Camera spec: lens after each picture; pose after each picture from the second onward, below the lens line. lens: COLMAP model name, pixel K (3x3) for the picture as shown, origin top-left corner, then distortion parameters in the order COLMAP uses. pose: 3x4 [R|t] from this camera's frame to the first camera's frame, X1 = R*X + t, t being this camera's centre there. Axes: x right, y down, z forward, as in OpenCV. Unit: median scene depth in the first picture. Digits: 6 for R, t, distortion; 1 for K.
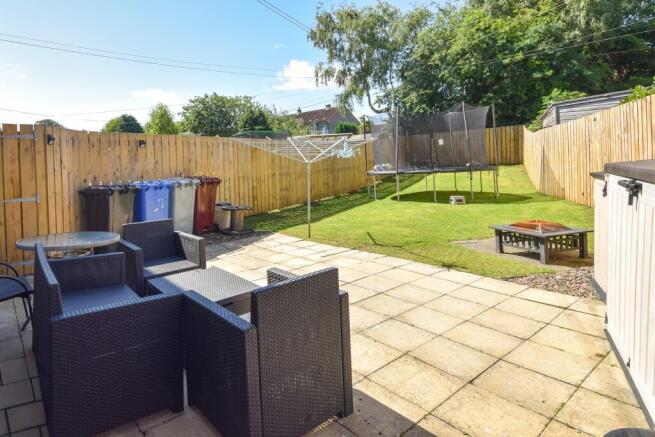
lens RADIAL K [[290.6, 0, 325.5], [0, 290.6, 219.3], [0, 0, 1]] dist [-0.000099, -0.000137]
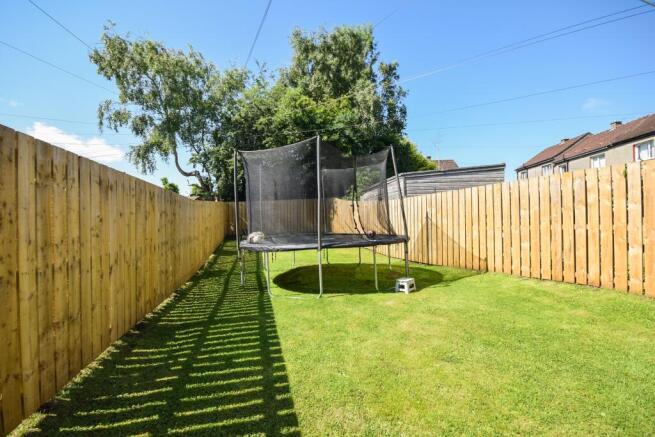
lens RADIAL K [[300.3, 0, 326.9], [0, 300.3, 235.6], [0, 0, 1]] dist [-0.011961, -0.000654]
pose [[0.804436, -0.010699, 0.593942, -0.022465], [0.117419, 0.982975, -0.141325, -0.024536], [-0.582319, 0.183427, 0.791997, 0.132233]]
